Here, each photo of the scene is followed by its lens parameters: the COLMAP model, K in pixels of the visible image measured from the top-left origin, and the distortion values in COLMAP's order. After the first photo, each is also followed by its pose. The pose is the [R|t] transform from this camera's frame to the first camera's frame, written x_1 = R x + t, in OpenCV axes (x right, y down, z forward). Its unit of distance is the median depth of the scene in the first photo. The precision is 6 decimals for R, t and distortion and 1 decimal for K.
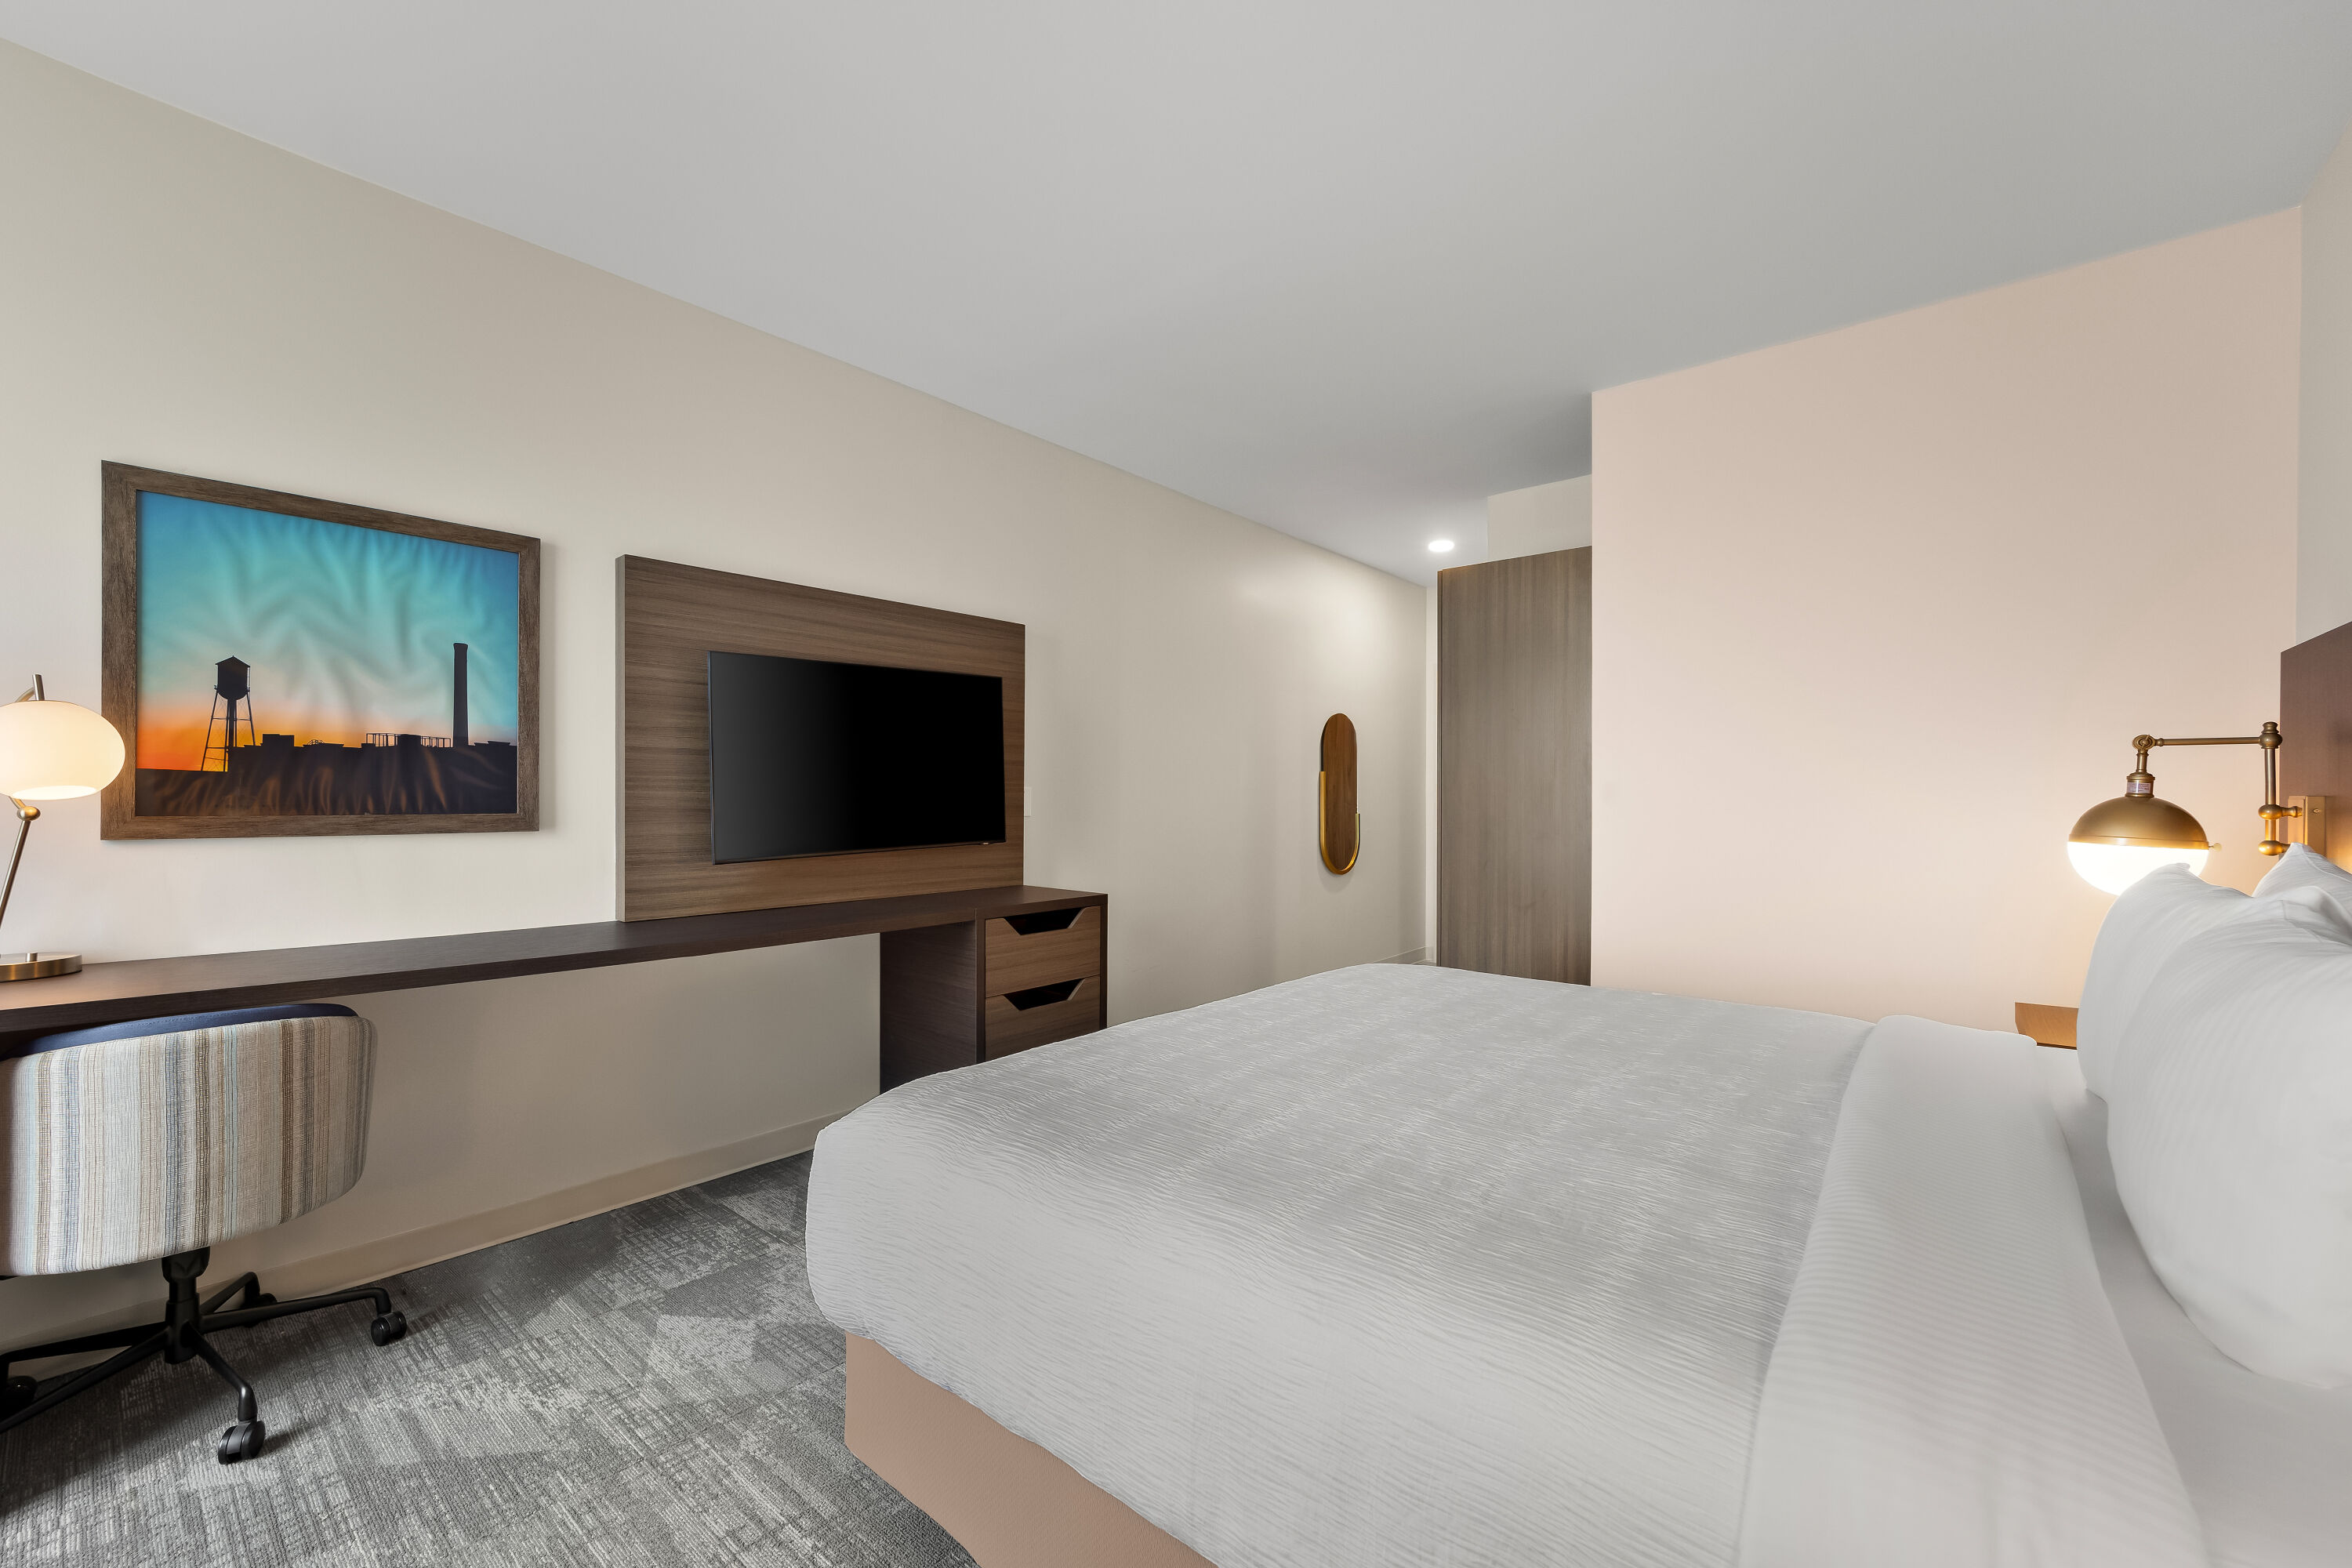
lens RADIAL K [[924.3, 0, 1176.5], [0, 924.3, 794.4], [0, 0, 1]] dist [-0.001018, -0.000039]
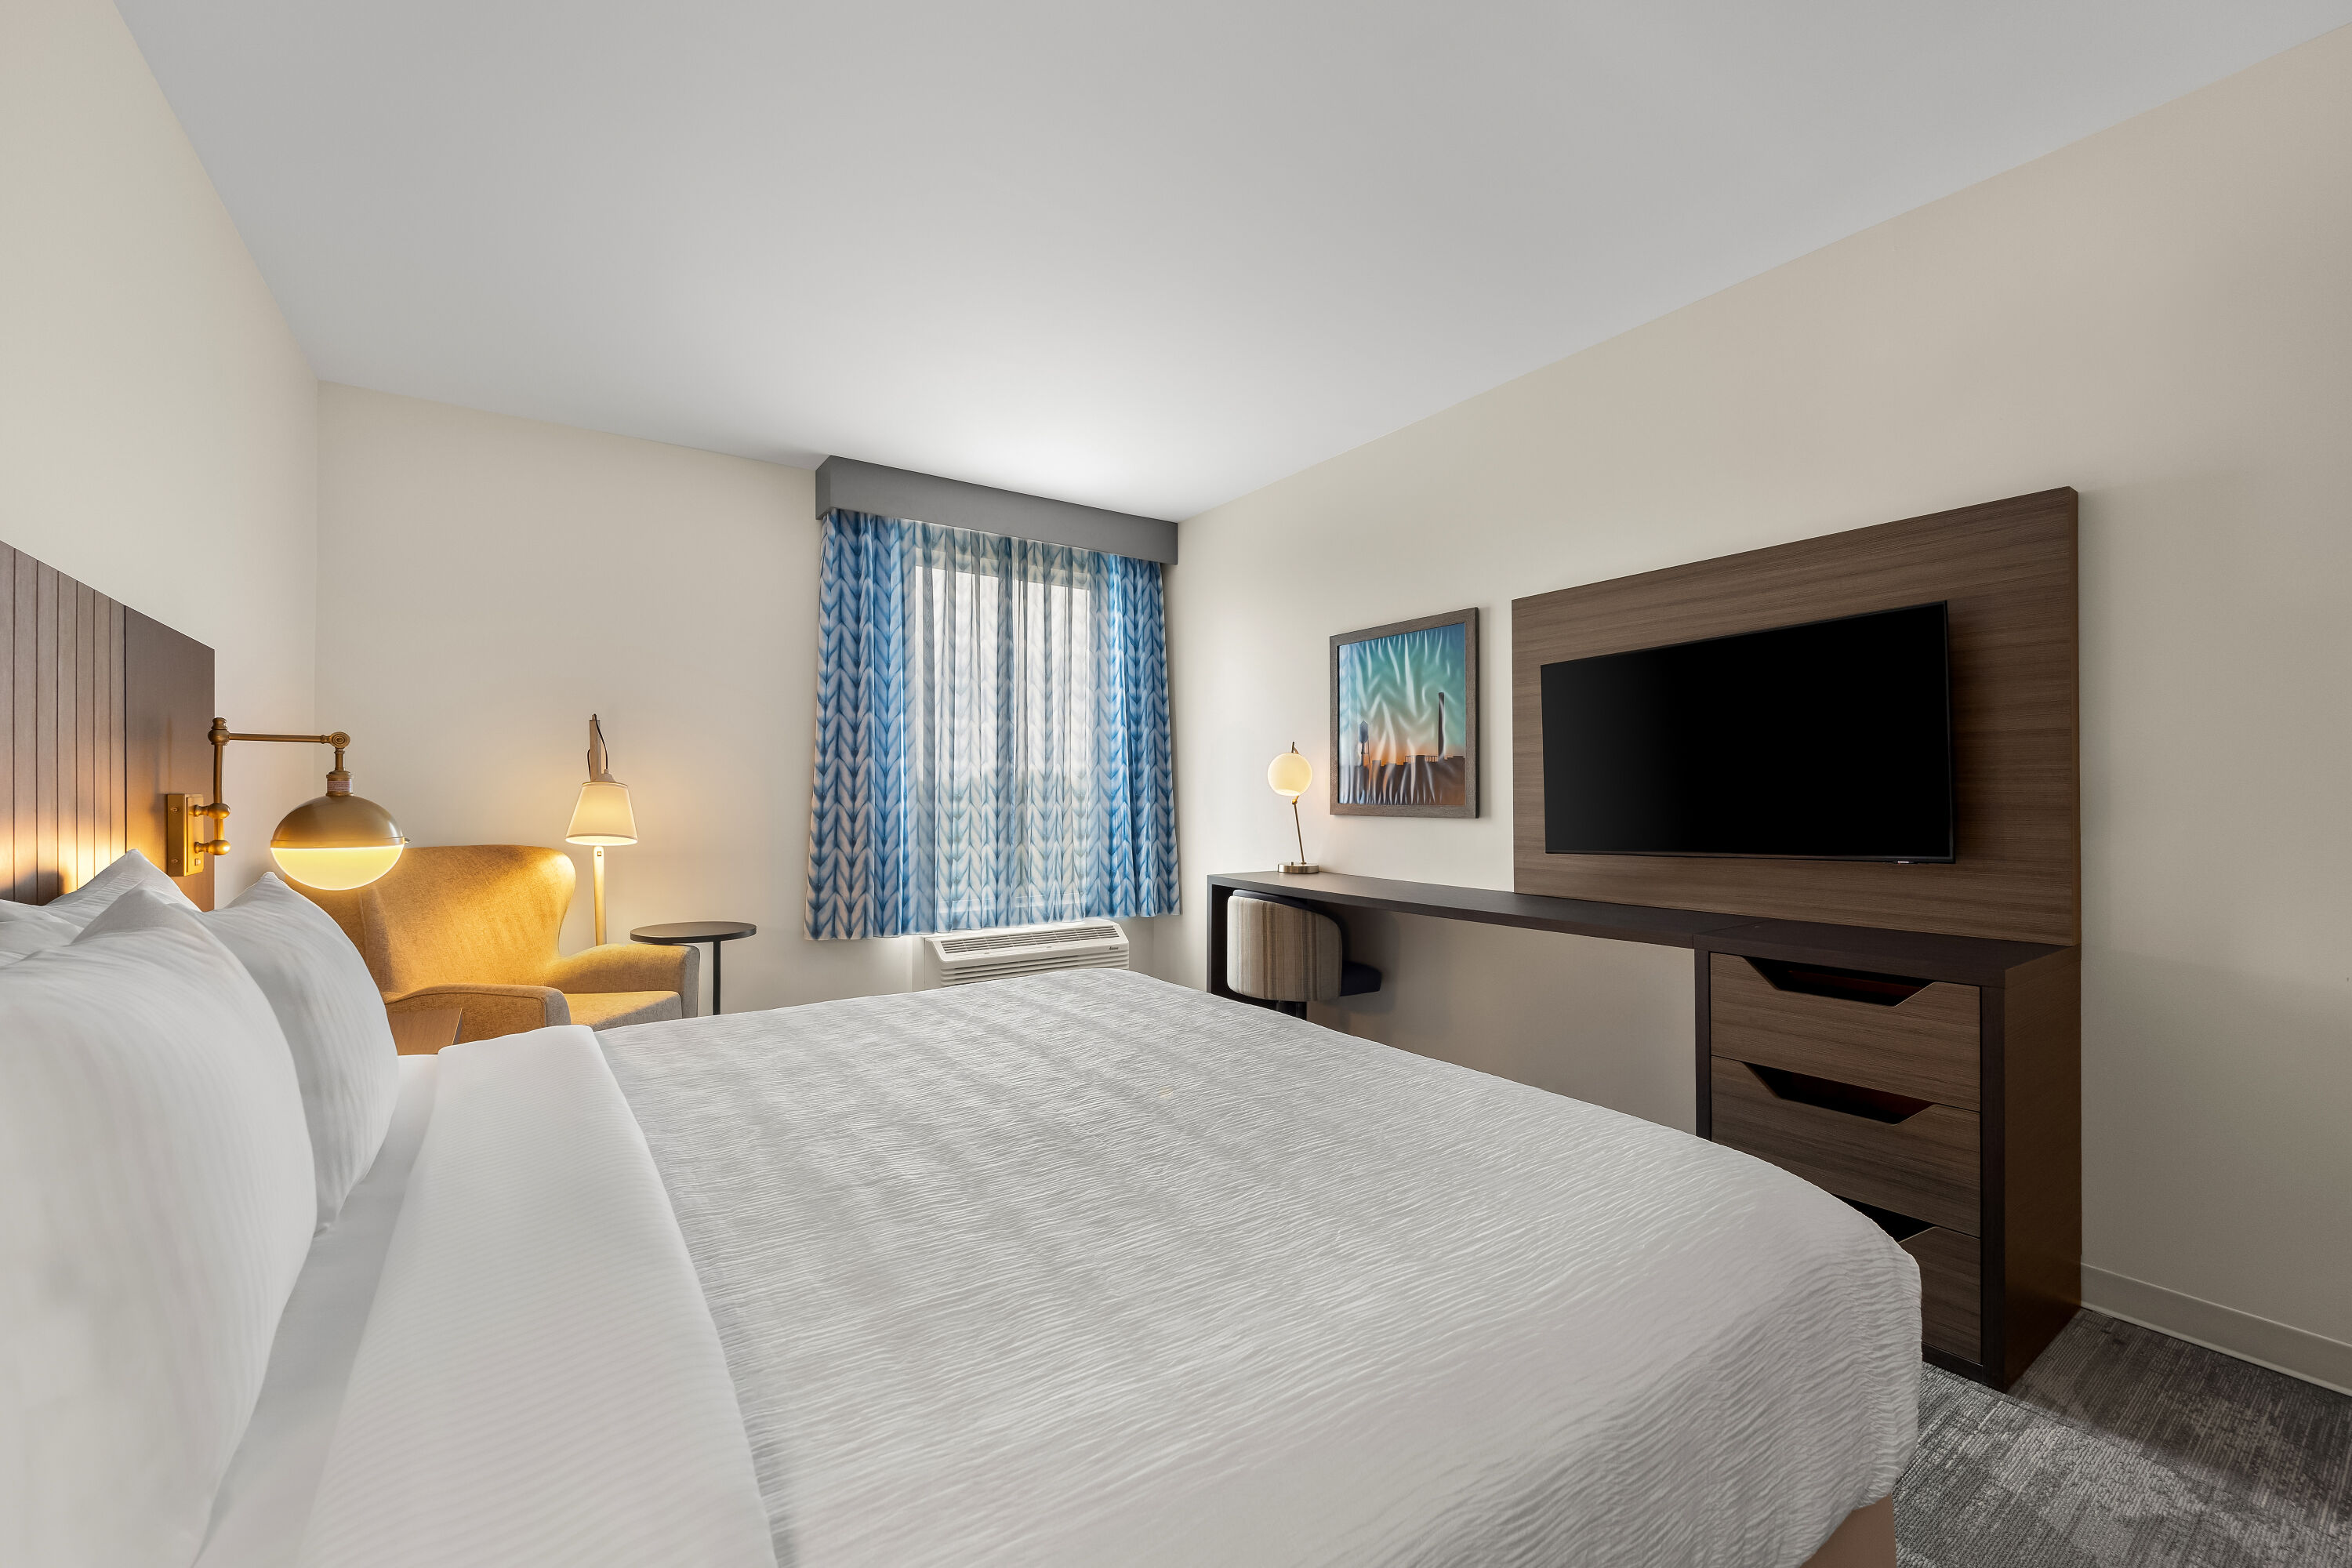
lens RADIAL K [[924.3, 0, 1176.5], [0, 924.3, 794.4], [0, 0, 1]] dist [-0.001018, -0.000039]
pose [[-0.243804, -0.000745, -0.969824, 0.798184], [0.007182, 0.999971, -0.002574, 0.004064], [0.969798, -0.007593, -0.243791, 0.940326]]
